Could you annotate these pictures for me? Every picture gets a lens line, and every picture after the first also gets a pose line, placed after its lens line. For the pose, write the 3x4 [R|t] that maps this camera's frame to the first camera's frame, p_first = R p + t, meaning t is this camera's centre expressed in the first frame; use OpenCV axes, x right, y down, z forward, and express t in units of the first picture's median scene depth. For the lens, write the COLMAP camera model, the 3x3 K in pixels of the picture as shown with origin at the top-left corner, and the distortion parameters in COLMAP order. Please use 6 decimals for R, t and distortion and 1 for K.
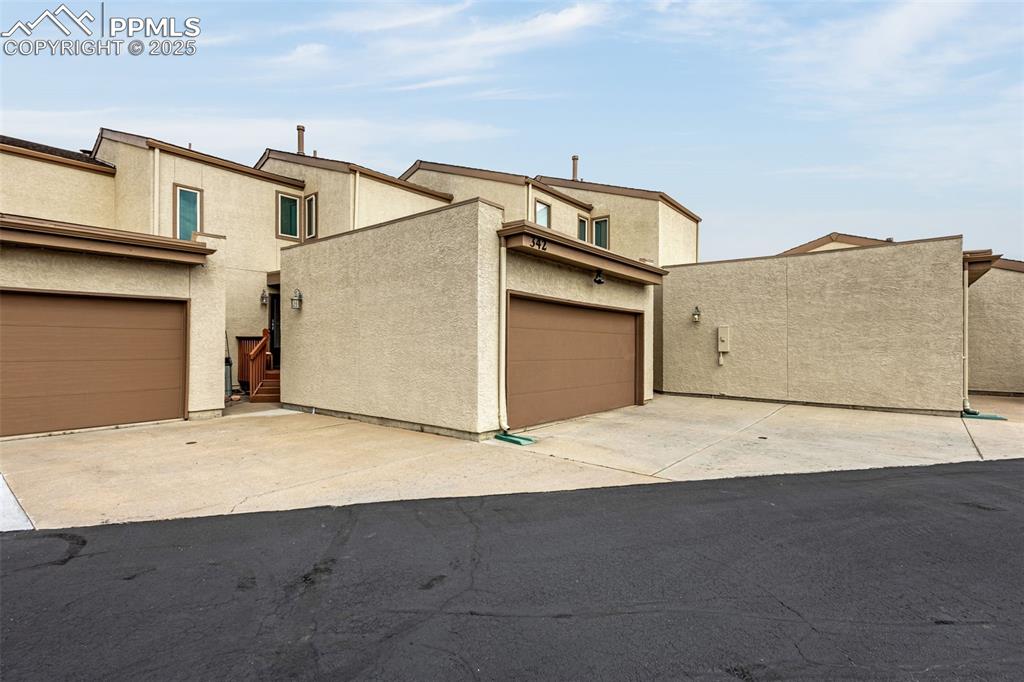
lens RADIAL K [[474.9, 0, 509.3], [0, 474.9, 341.8], [0, 0, 1]] dist [-0.005529, 0.001993]
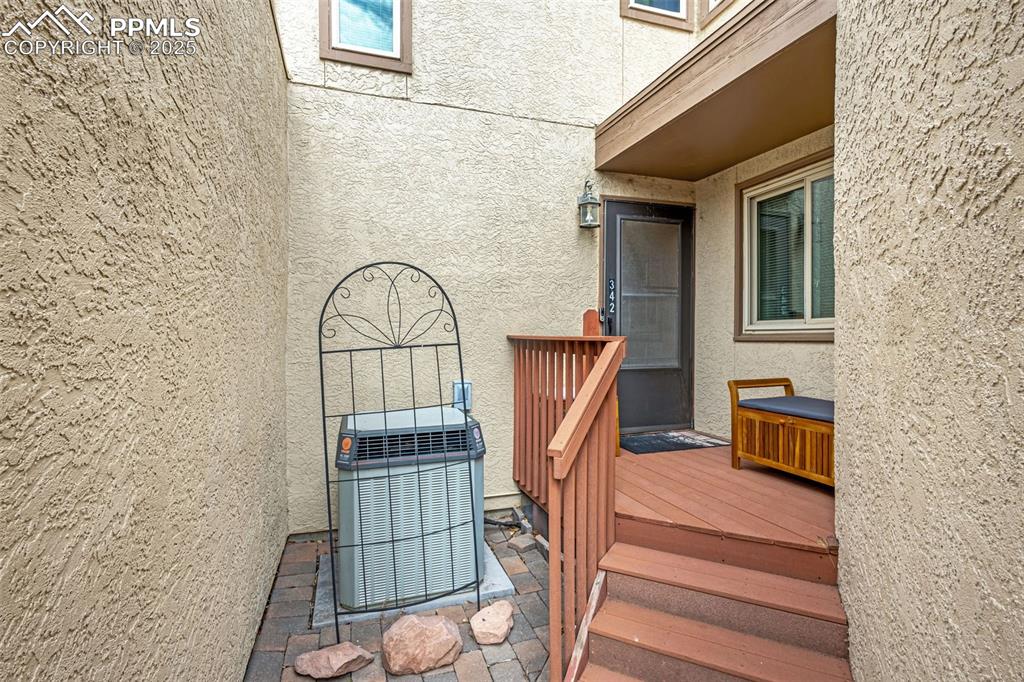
lens RADIAL K [[474.9, 0, 512.6], [0, 474.9, 342.2], [0, 0, 1]] dist [-0.005529, 0.001993]
pose [[0.841951, 0.001347, -0.539552, -0.396881], [0.002072, 0.999981, 0.005730, -0.008837], [0.539550, -0.005942, 0.841933, 0.723662]]
